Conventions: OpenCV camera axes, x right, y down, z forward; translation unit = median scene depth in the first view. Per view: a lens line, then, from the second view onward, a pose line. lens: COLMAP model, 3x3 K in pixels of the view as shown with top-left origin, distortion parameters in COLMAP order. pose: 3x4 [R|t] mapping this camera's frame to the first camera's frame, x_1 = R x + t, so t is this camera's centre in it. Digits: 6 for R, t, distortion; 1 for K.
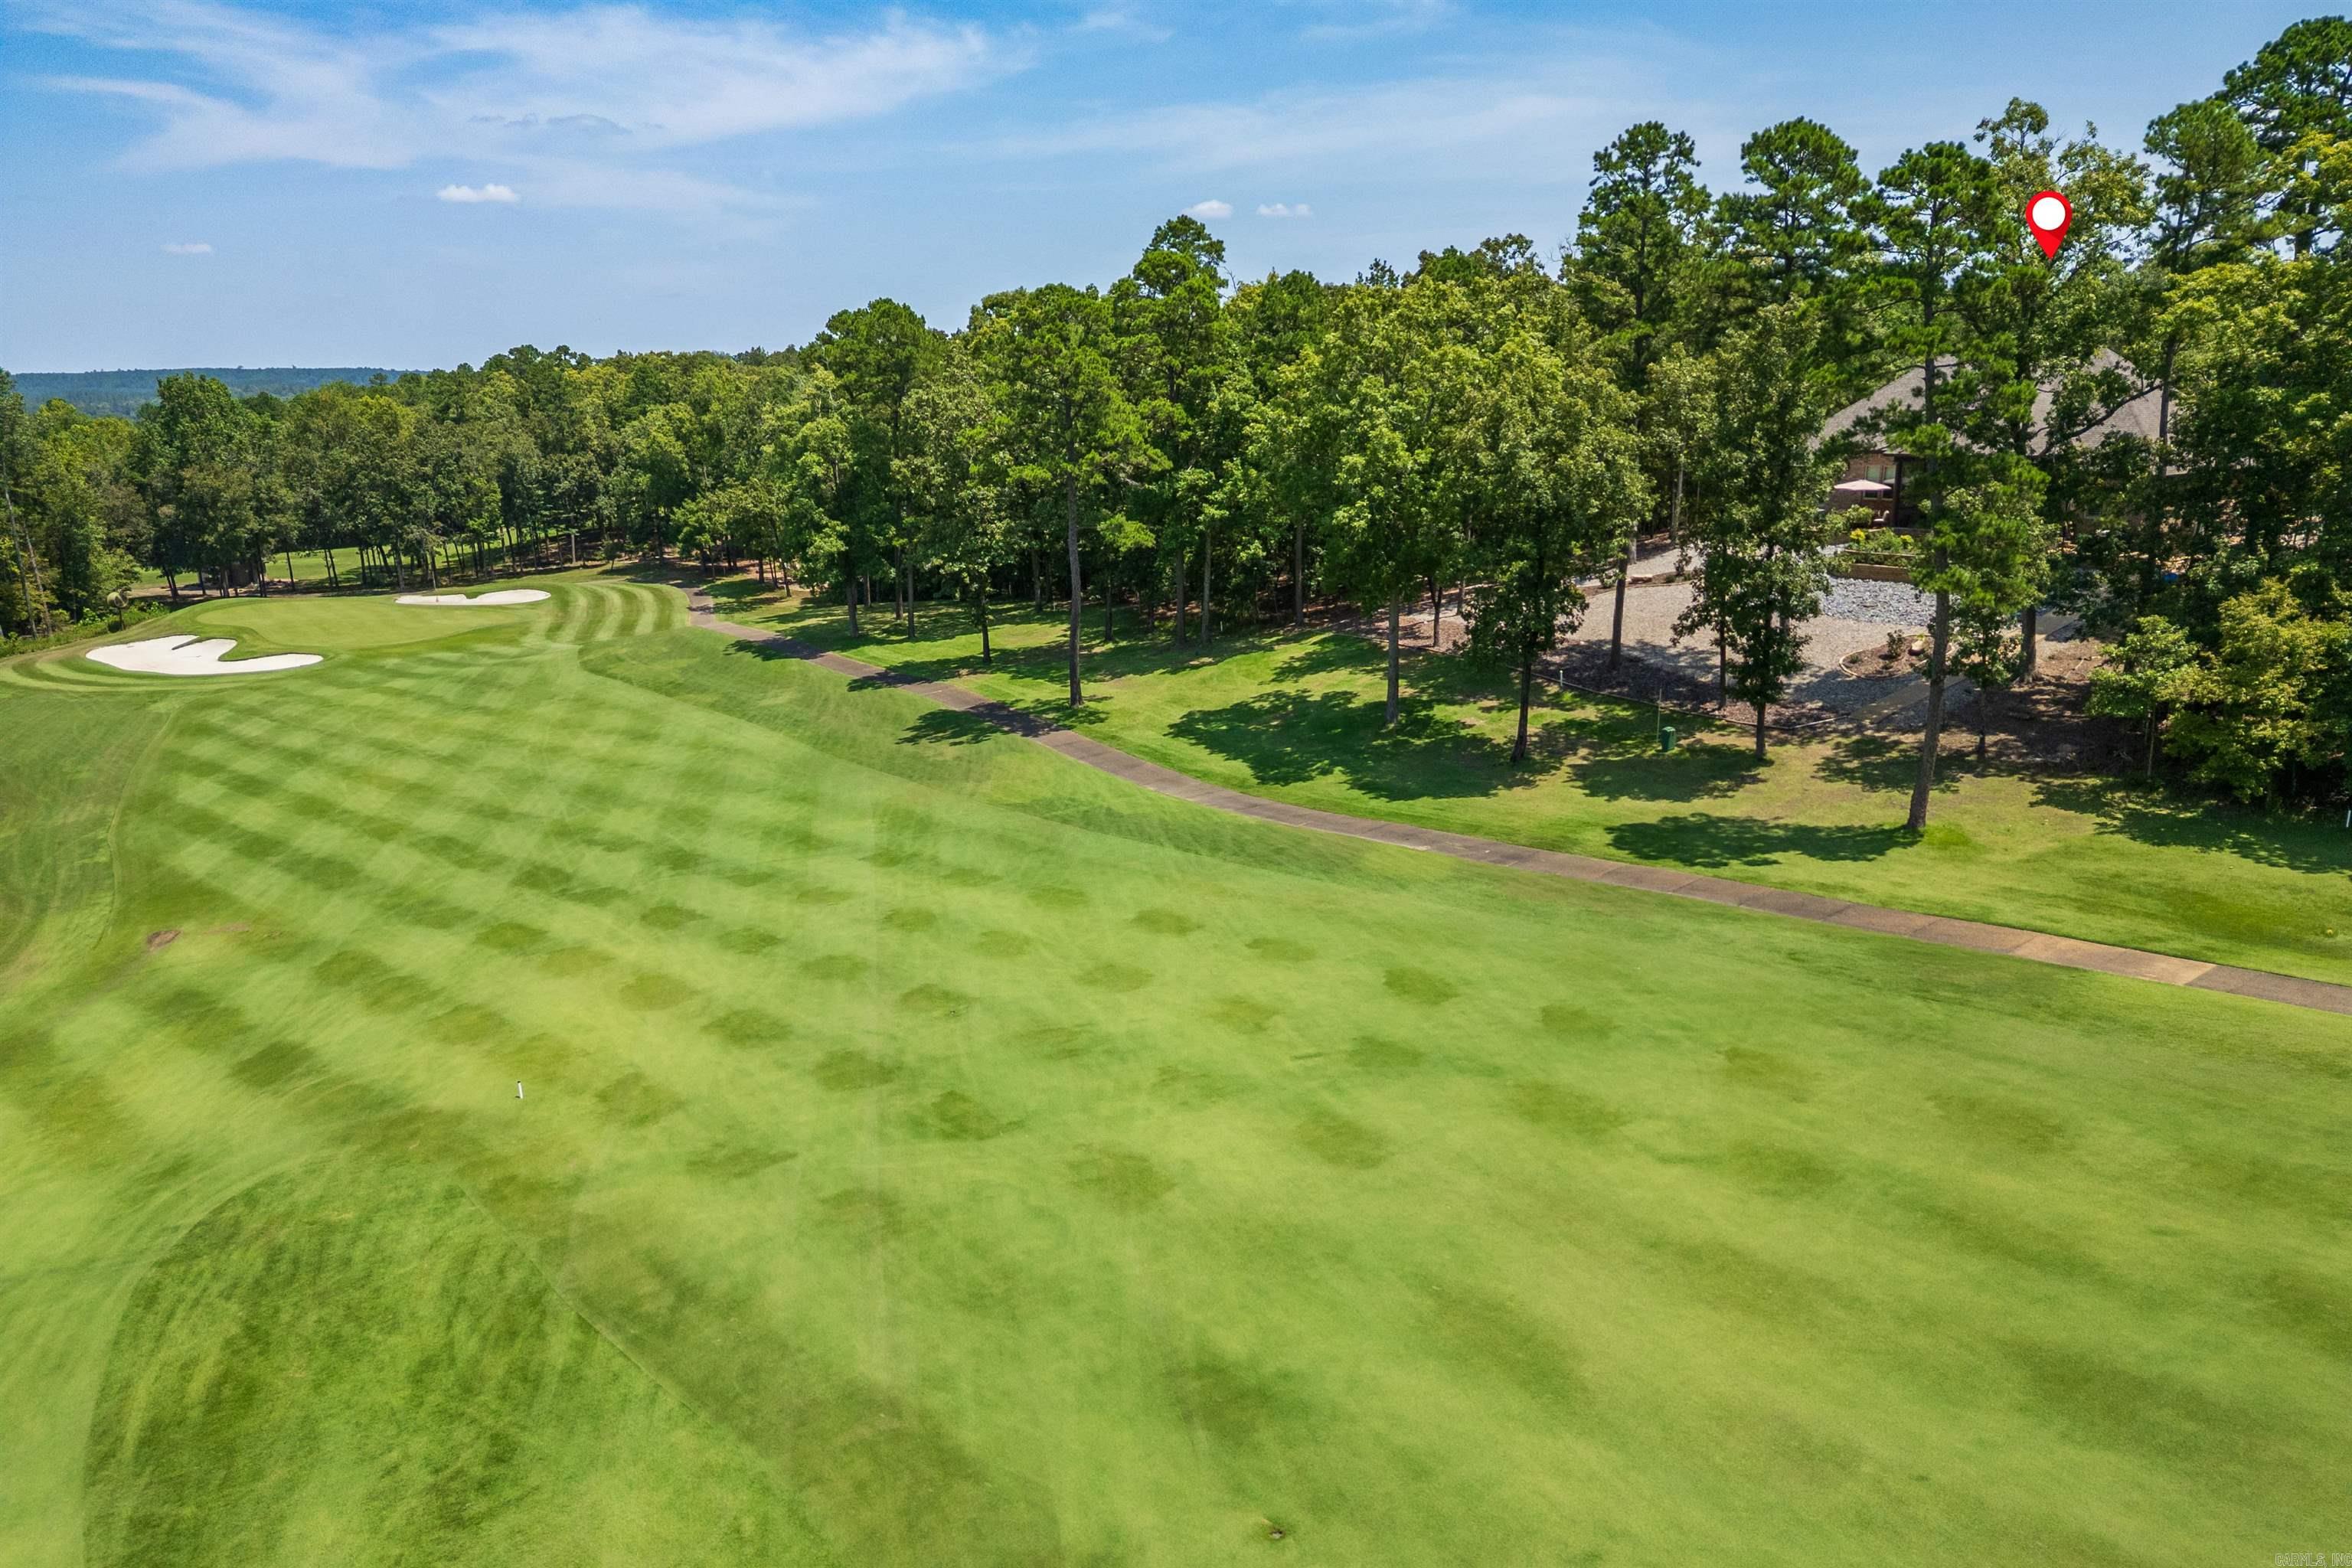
lens RADIAL K [[1672.4, 0, 1176.0], [0, 1672.4, 784.0], [0, 0, 1]] dist [0.024994, -0.007198]
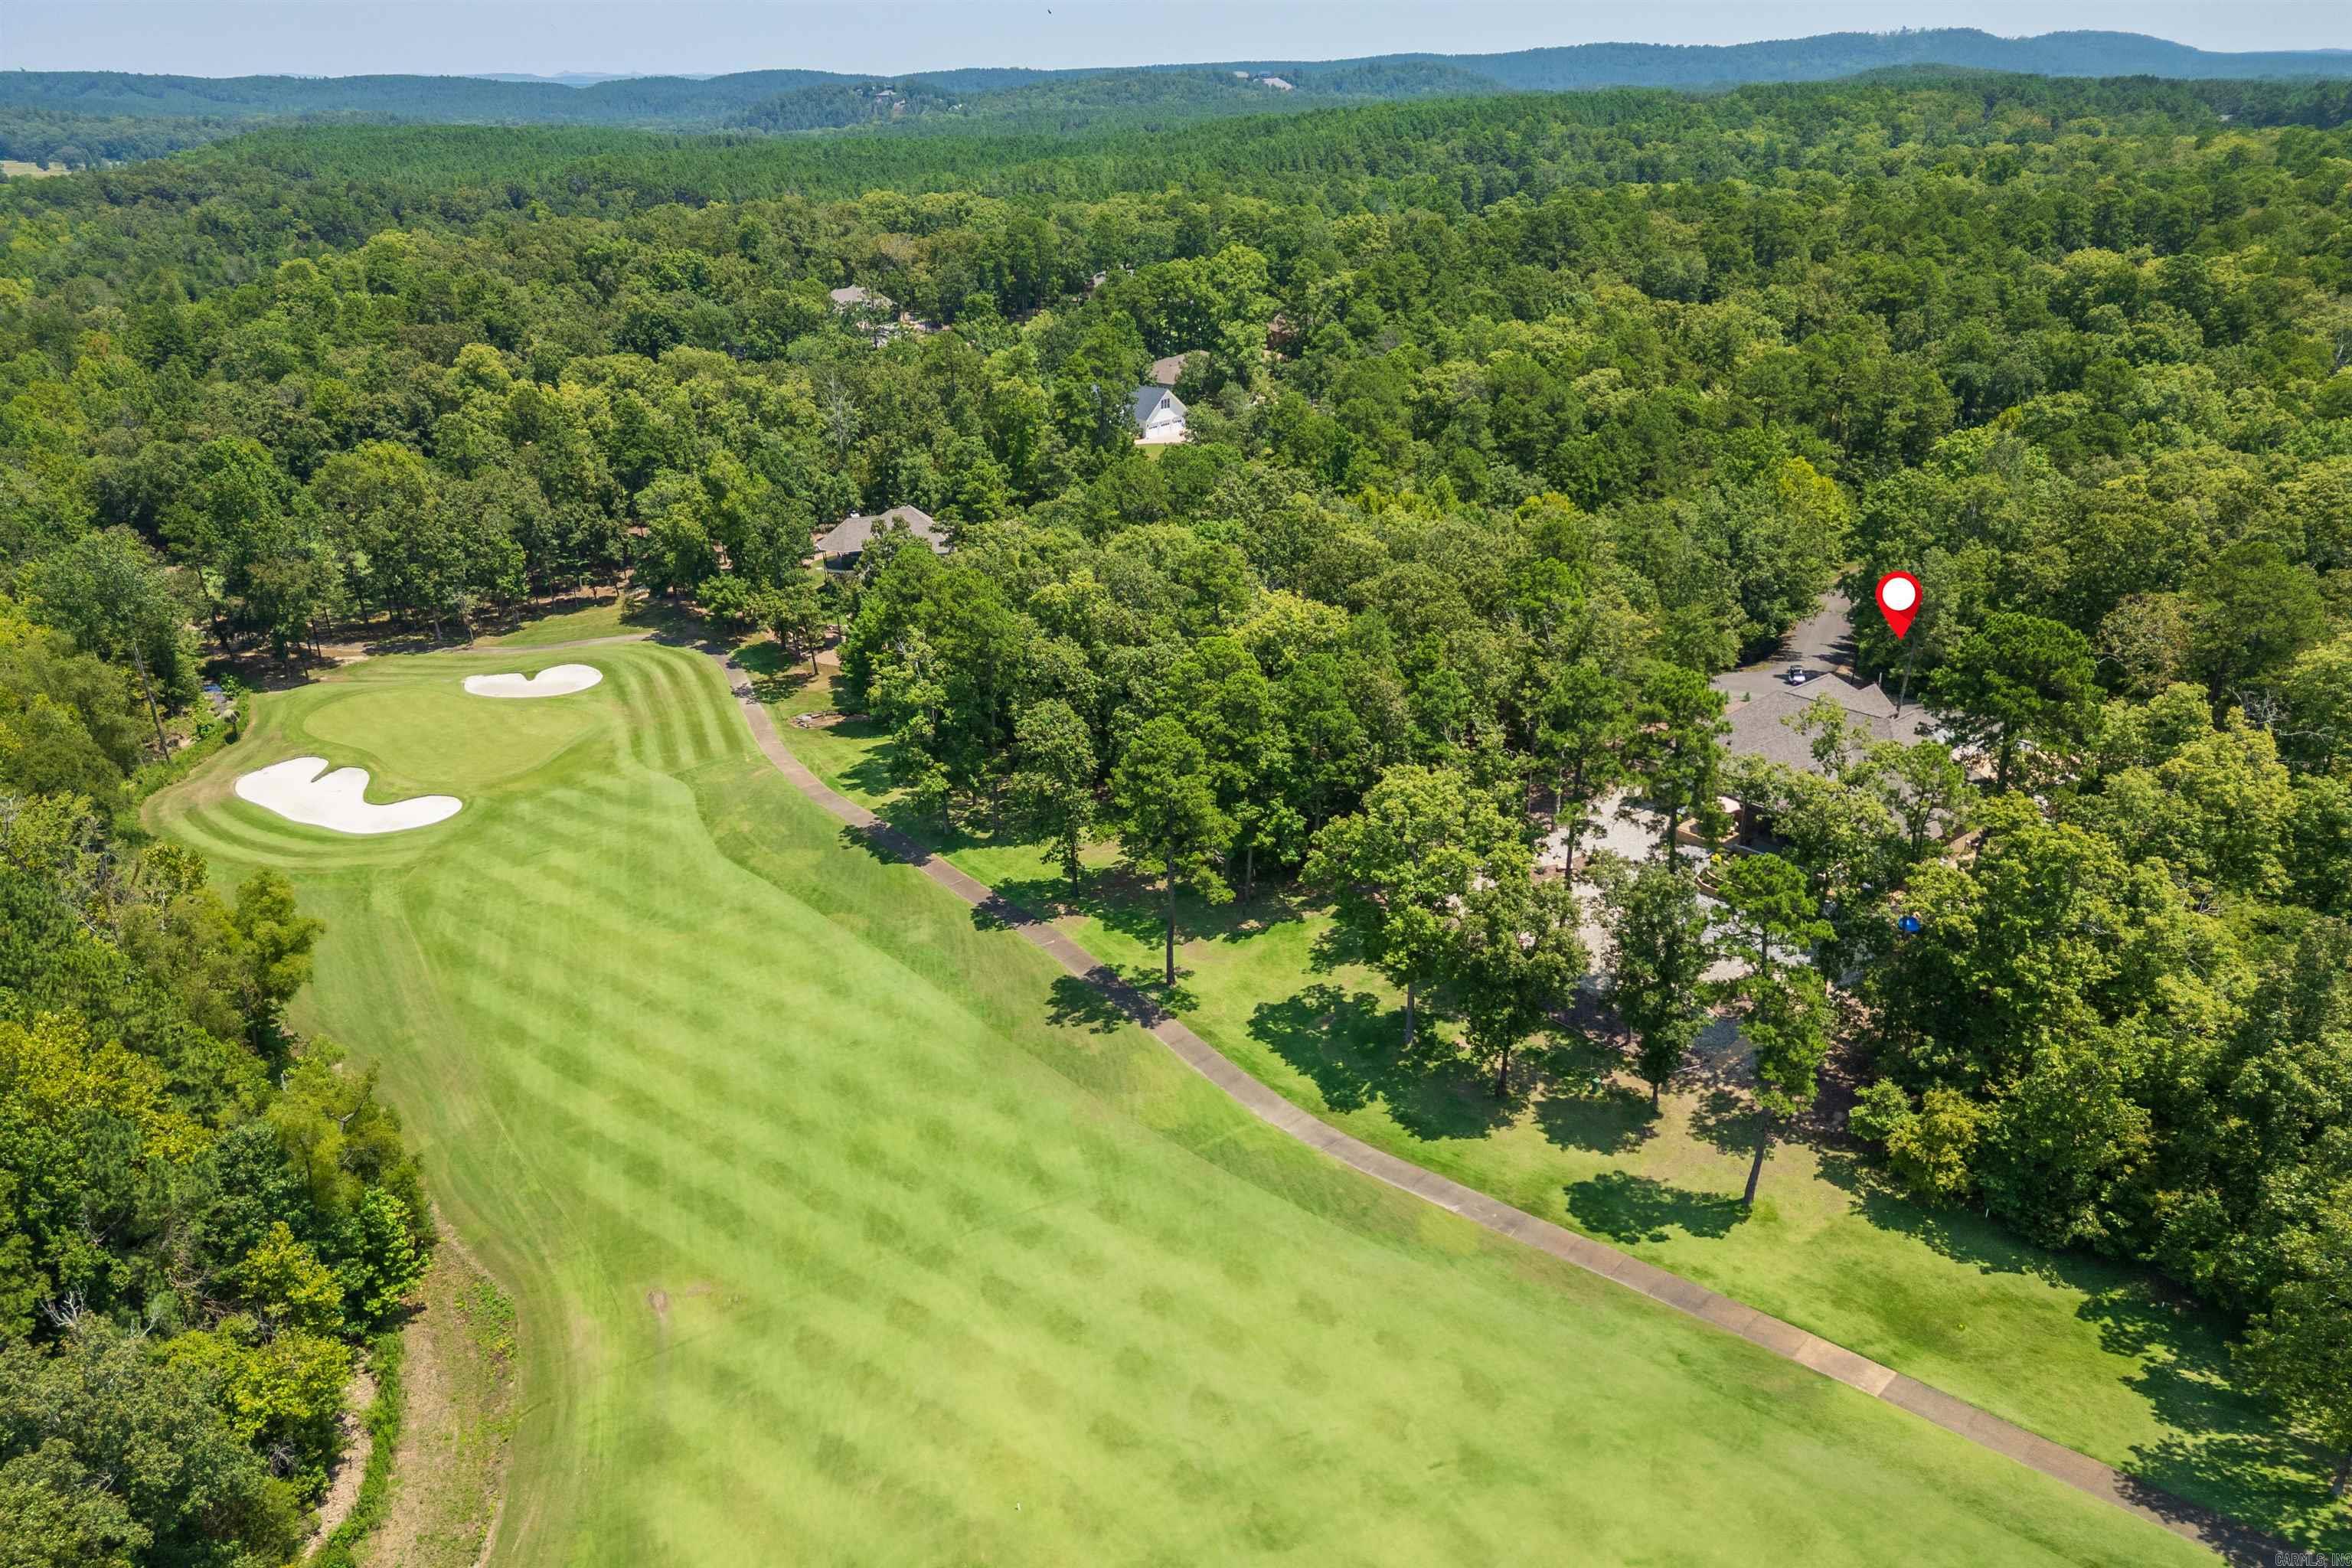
lens RADIAL K [[1672.4, 0, 1176.0], [0, 1672.4, 784.0], [0, 0, 1]] dist [0.024994, -0.007198]
pose [[0.995993, -0.036802, 0.081506, -0.161724], [0.023723, 0.987476, 0.155976, -0.426272], [-0.086226, -0.153418, 0.984392, -0.348174]]
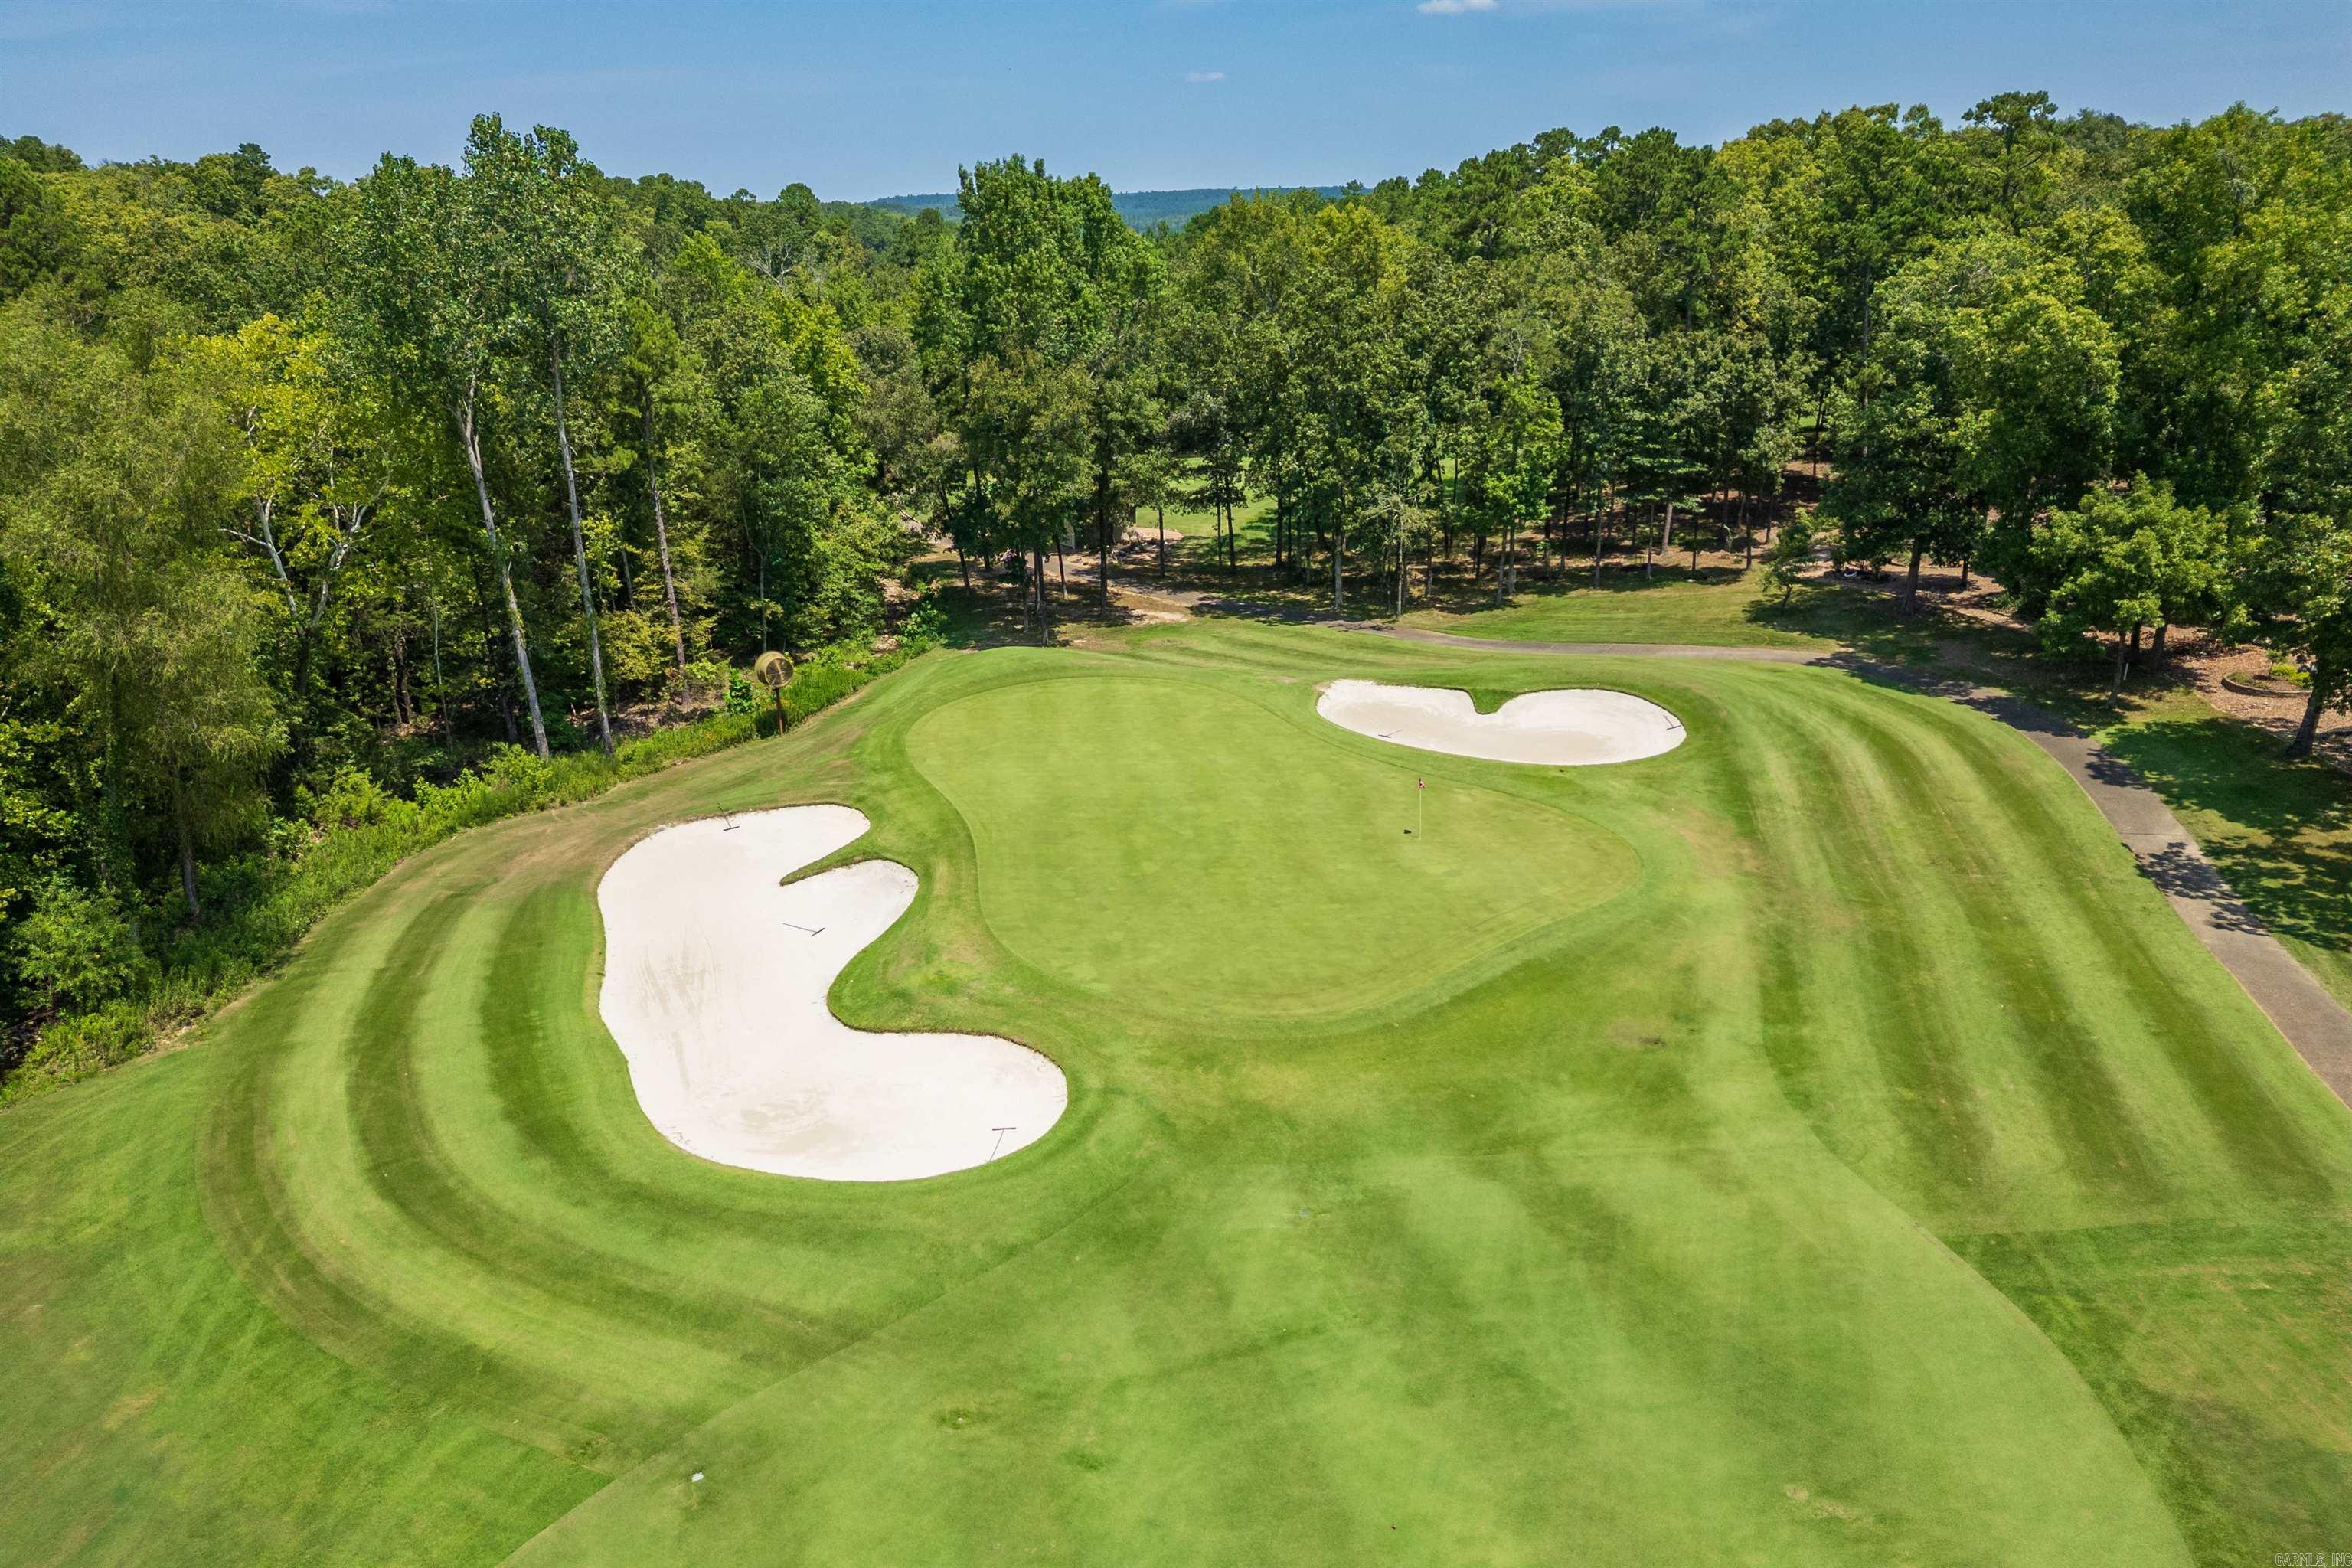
lens RADIAL K [[1675.5, 0, 1137.7], [0, 1675.5, 863.4], [0, 0, 1]] dist [0.063257, -0.001049]
pose [[0.853115, 0.183395, -0.488427, -0.581964], [-0.113730, 0.979039, 0.168962, -0.275450], [0.509176, -0.088595, 0.856090, 1.227237]]
